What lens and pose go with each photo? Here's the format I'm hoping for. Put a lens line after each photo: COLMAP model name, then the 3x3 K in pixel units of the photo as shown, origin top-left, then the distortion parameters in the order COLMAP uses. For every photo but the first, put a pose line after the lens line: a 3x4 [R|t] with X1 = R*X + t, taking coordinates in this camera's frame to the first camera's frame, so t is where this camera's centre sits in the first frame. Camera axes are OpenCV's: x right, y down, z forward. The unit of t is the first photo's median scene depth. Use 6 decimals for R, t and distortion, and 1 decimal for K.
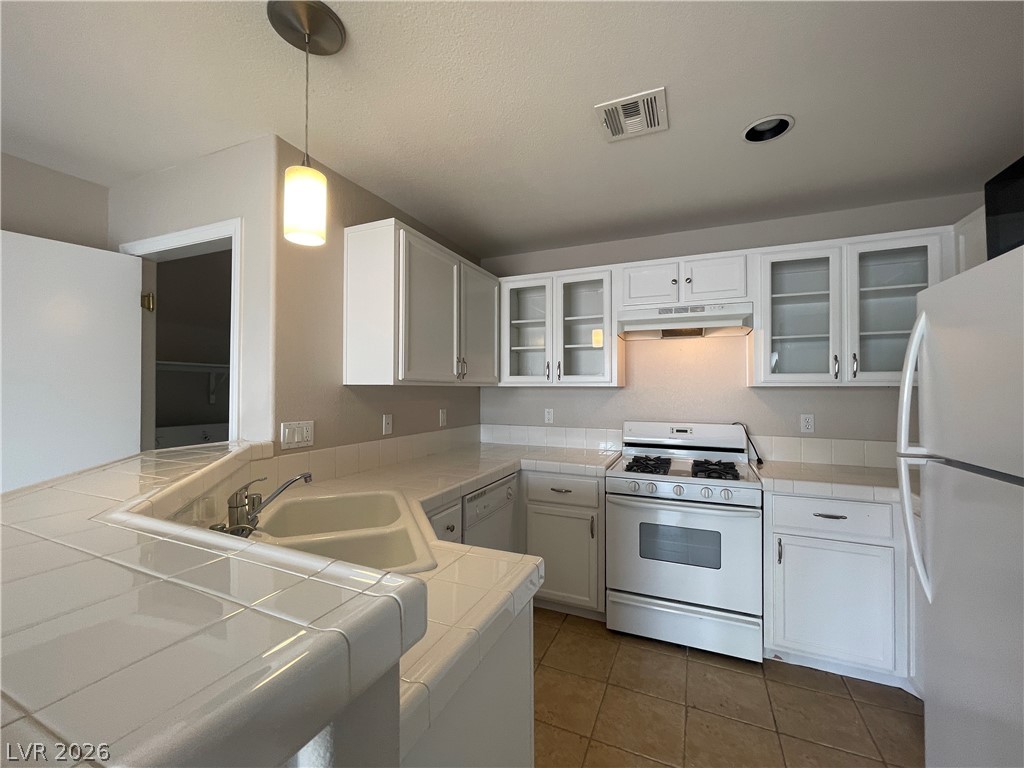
lens RADIAL K [[415.8, 0, 510.5], [0, 415.8, 386.2], [0, 0, 1]] dist [-0.000434, 0.001108]
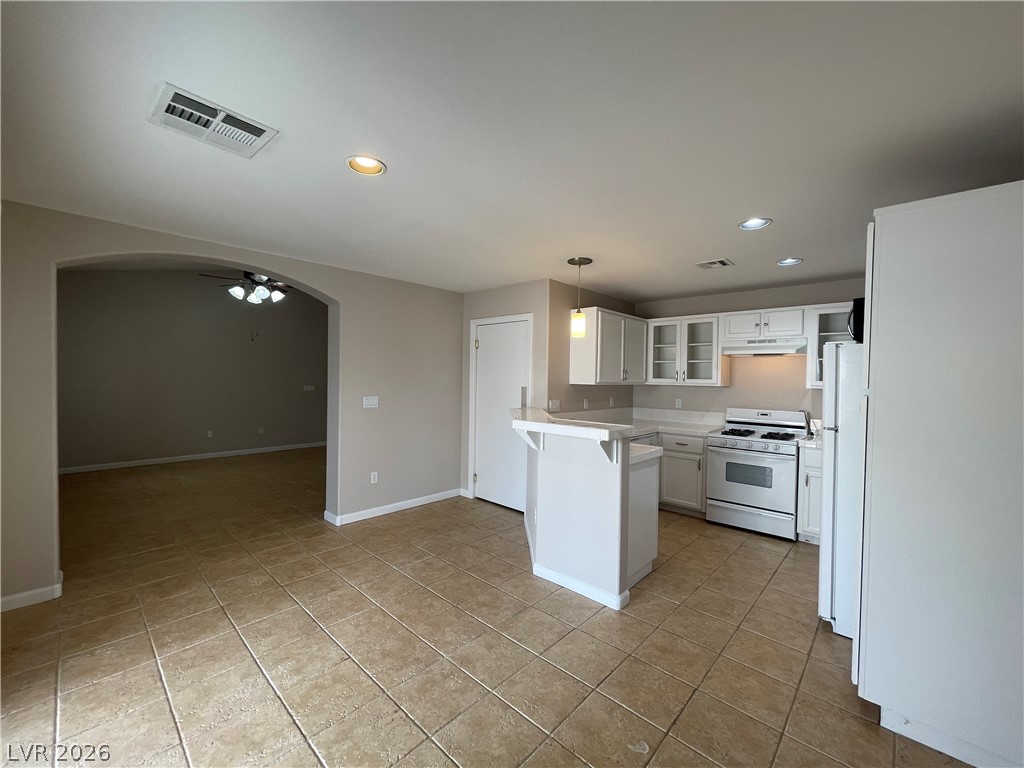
lens RADIAL K [[415.8, 0, 510.8], [0, 415.8, 387.6], [0, 0, 1]] dist [-0.000434, 0.001108]
pose [[0.943737, 0.018345, -0.330187, 0.013502], [-0.009787, 0.999572, 0.027563, -0.033580], [0.330551, -0.022780, 0.943513, -0.888477]]
